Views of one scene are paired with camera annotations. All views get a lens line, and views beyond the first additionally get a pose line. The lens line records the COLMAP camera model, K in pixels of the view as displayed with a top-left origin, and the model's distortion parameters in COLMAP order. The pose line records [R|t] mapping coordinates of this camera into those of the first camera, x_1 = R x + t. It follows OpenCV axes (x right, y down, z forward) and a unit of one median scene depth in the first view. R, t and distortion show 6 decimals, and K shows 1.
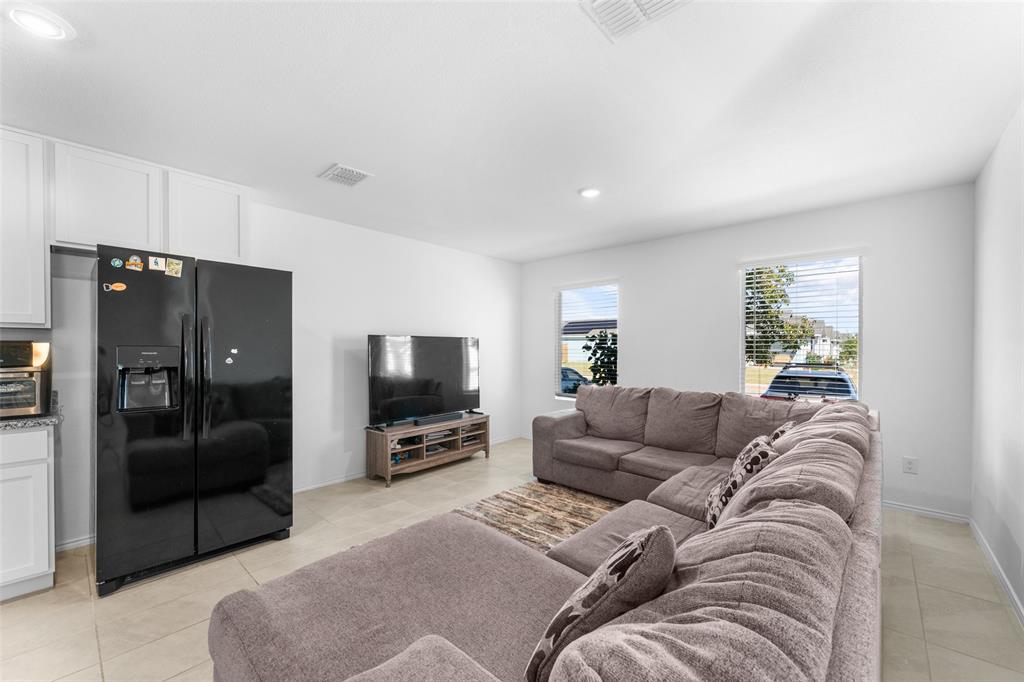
lens RADIAL K [[408.8, 0, 502.3], [0, 408.8, 352.5], [0, 0, 1]] dist [0.000694, -0.000016]
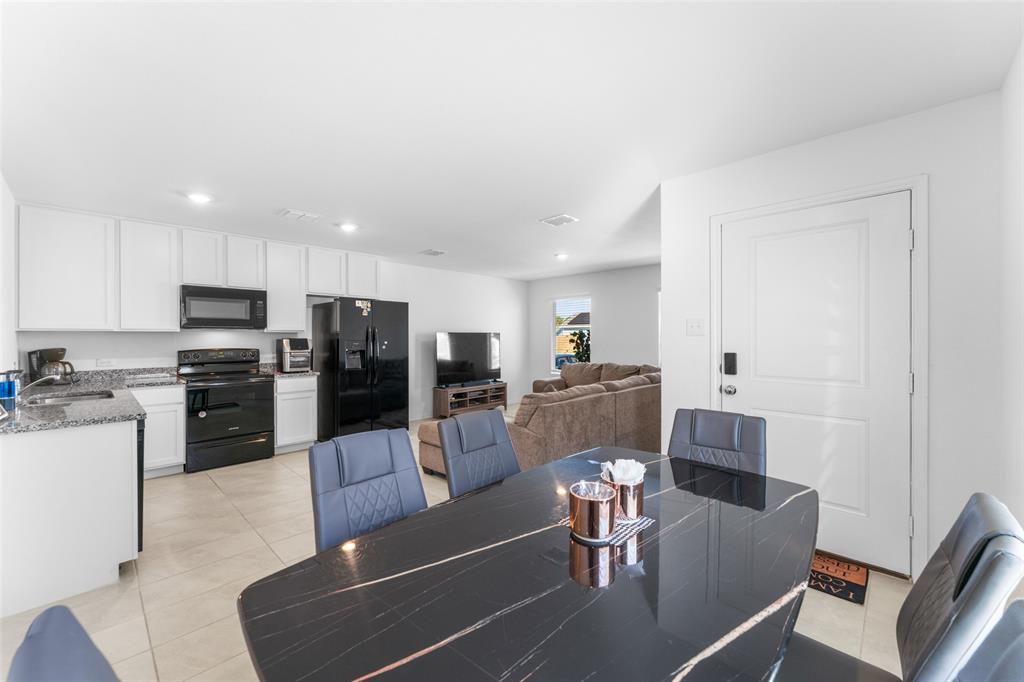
lens RADIAL K [[408.1, 0, 504.9], [0, 408.1, 334.7], [0, 0, 1]] dist [0.000760, 0.000118]
pose [[0.999496, -0.004349, -0.031442, 0.013068], [0.003848, 0.999865, -0.015988, -0.005135], [0.031507, 0.015859, 0.999378, -0.711148]]
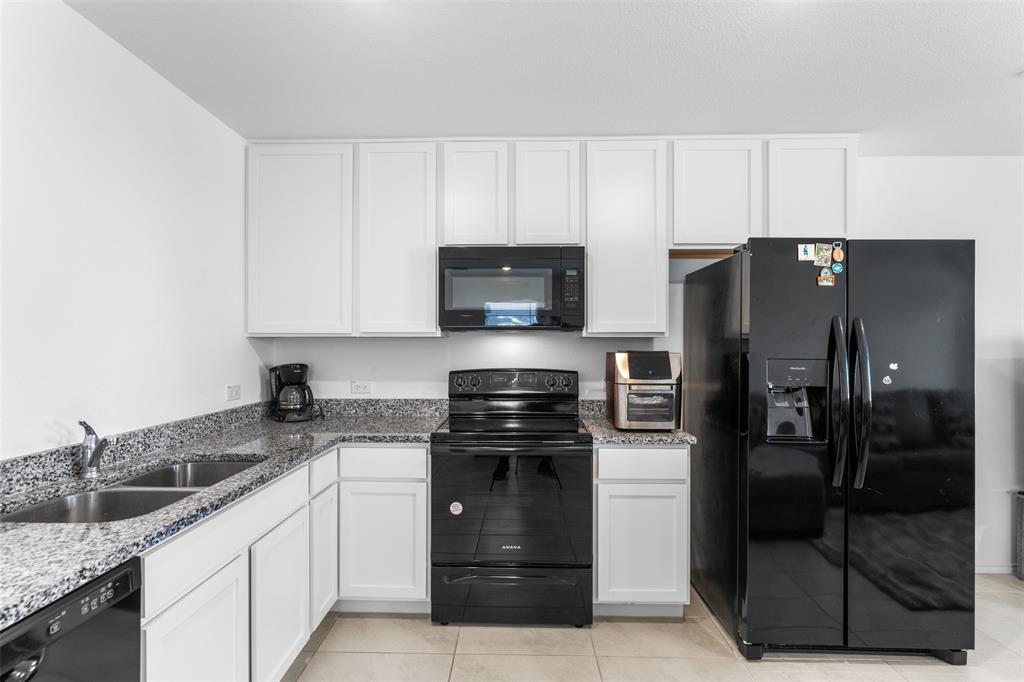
lens RADIAL K [[490.2, 0, 507.5], [0, 490.2, 344.5], [0, 0, 1]] dist [-0.000457, -0.000014]
pose [[0.659299, 0.000626, -0.751880, -0.309640], [-0.008148, 0.999947, -0.006312, -0.019545], [0.751836, 0.010288, 0.659269, -0.018788]]
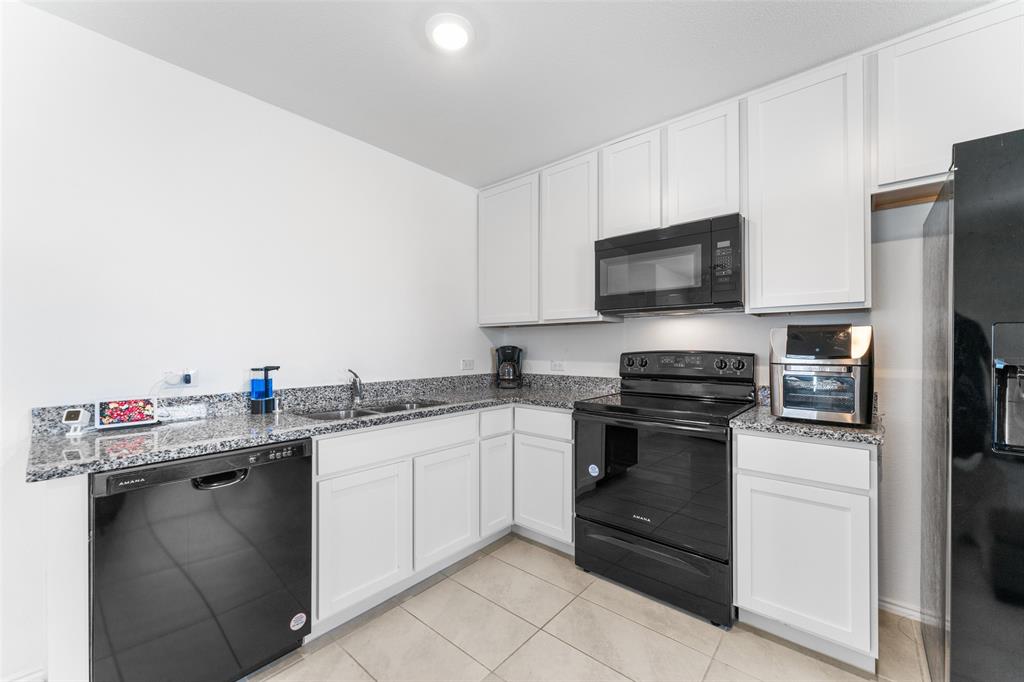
lens RADIAL K [[406.2, 0, 505.3], [0, 406.2, 346.5], [0, 0, 1]] dist [0.001365, 0.000128]
pose [[0.024884, -0.002643, -0.999687, -0.244786], [-0.007672, 0.999967, -0.002835, 0.011415], [0.999661, 0.007740, 0.024862, 0.203683]]
